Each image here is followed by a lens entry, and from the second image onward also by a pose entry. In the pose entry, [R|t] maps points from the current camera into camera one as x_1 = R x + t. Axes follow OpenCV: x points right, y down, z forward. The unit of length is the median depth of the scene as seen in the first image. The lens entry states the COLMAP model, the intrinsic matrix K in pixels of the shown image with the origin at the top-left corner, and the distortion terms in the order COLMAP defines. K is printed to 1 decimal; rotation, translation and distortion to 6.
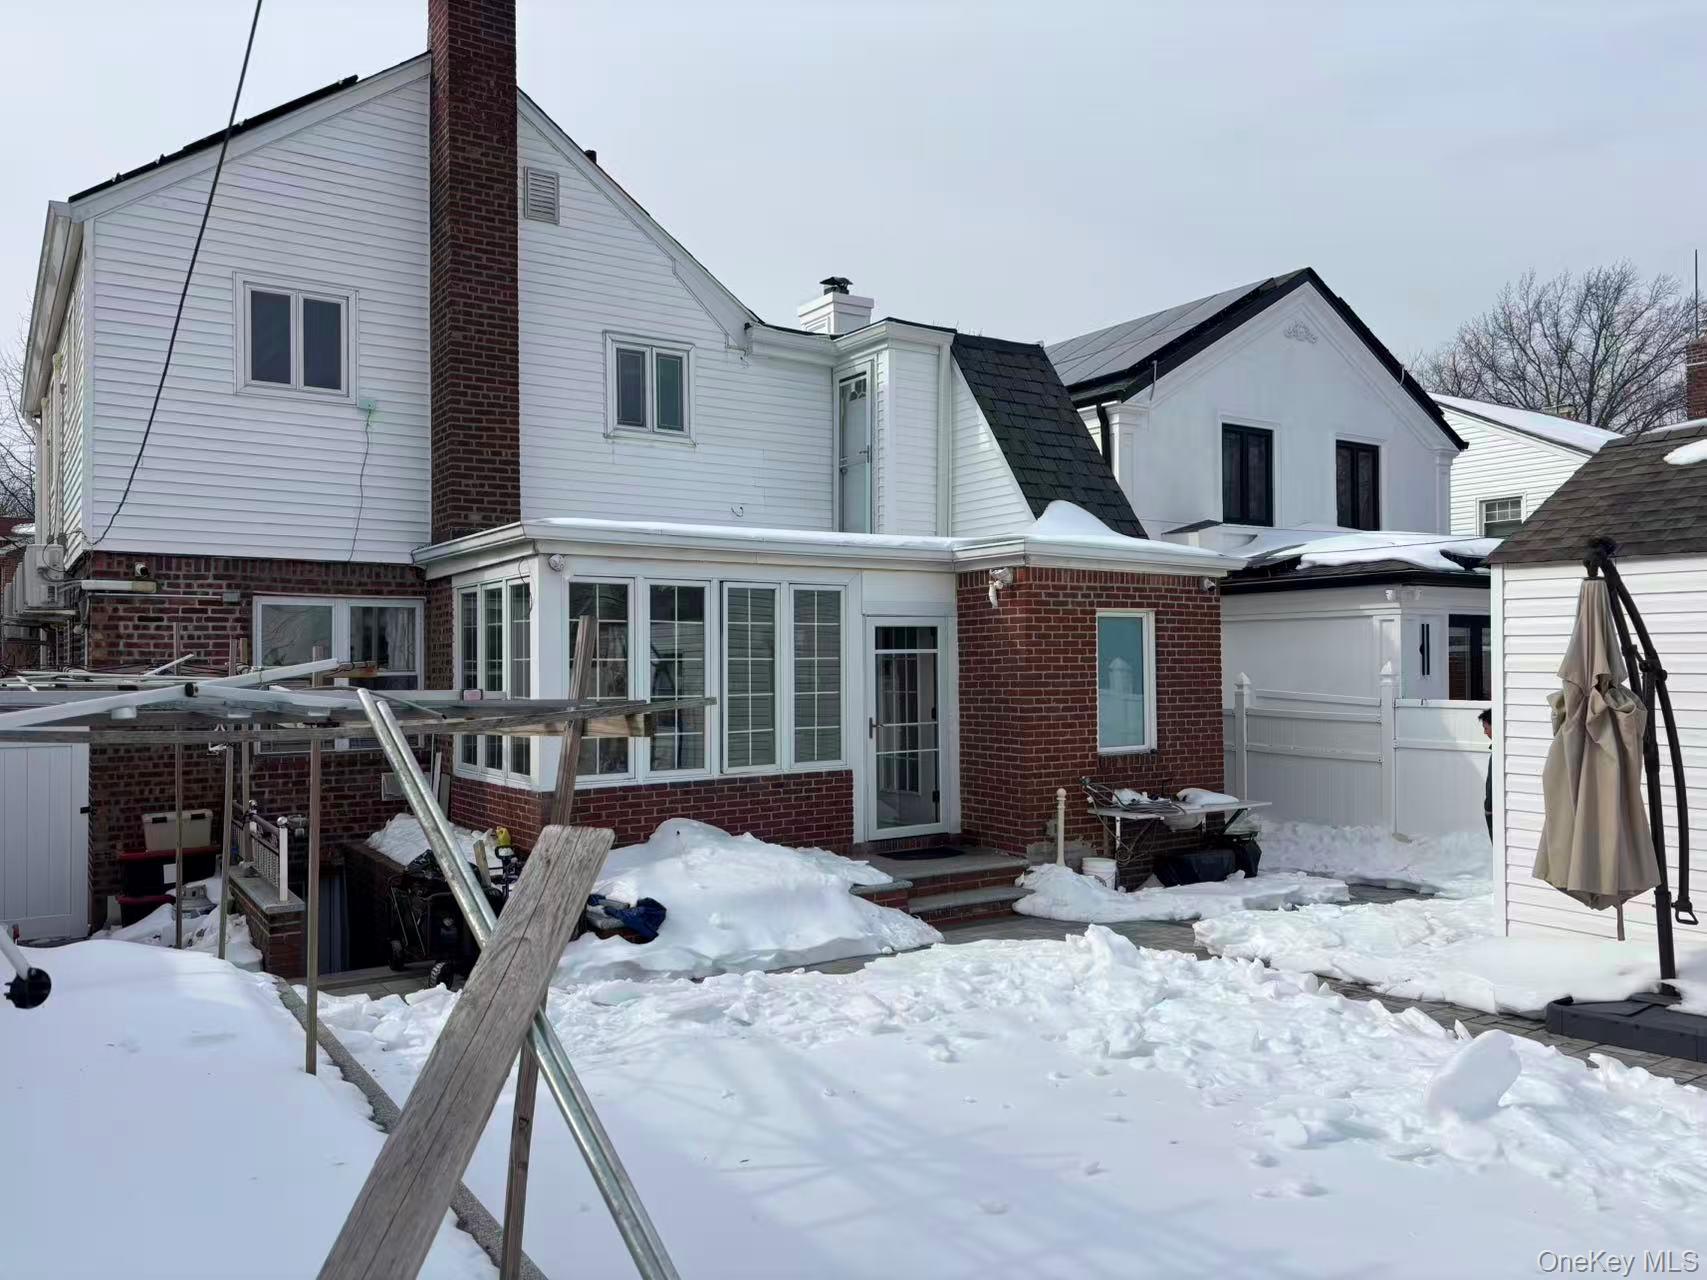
lens RADIAL K [[1294.6, 0, 863.2], [0, 1294.6, 653.1], [0, 0, 1]] dist [0.023357, -0.010579]
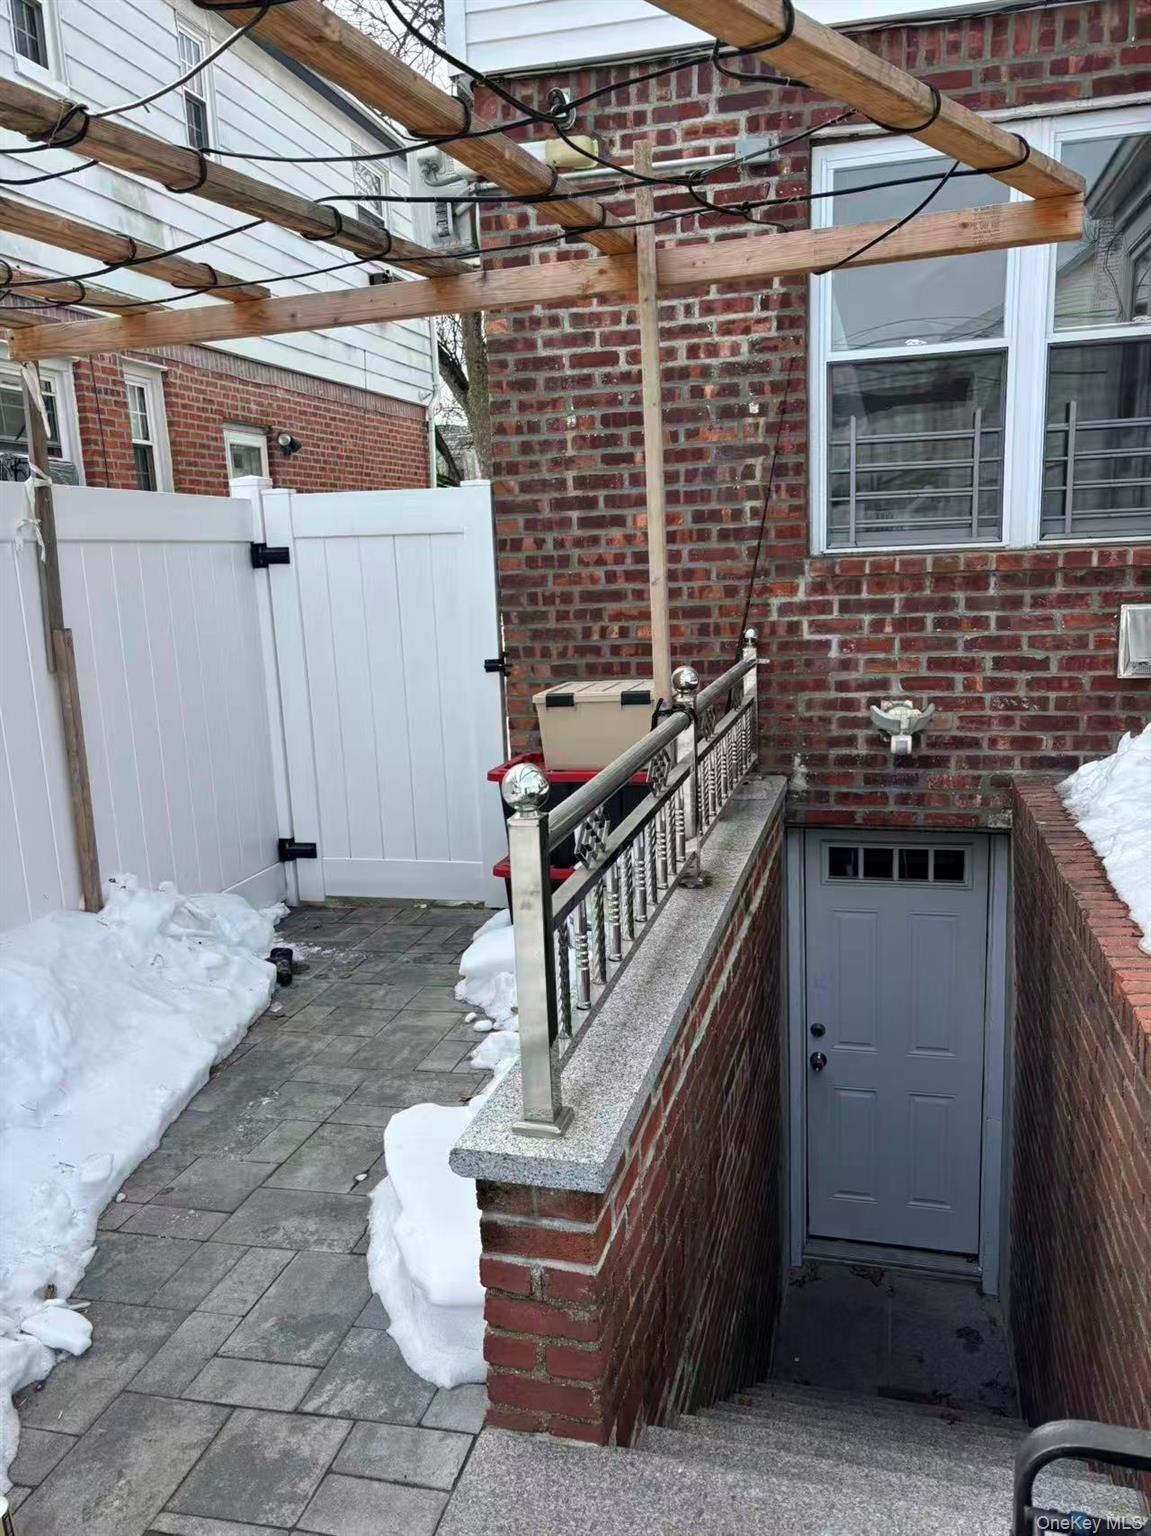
lens RADIAL K [[1164.9, 0, 584.2], [0, 1164.9, 782.5], [0, 0, 1]] dist [0.023357, -0.010579]
pose [[0.668048, 0.127977, -0.733030, -0.233034], [0.042752, 0.976871, 0.209511, 0.069149], [0.742889, -0.171301, 0.647126, 0.697658]]
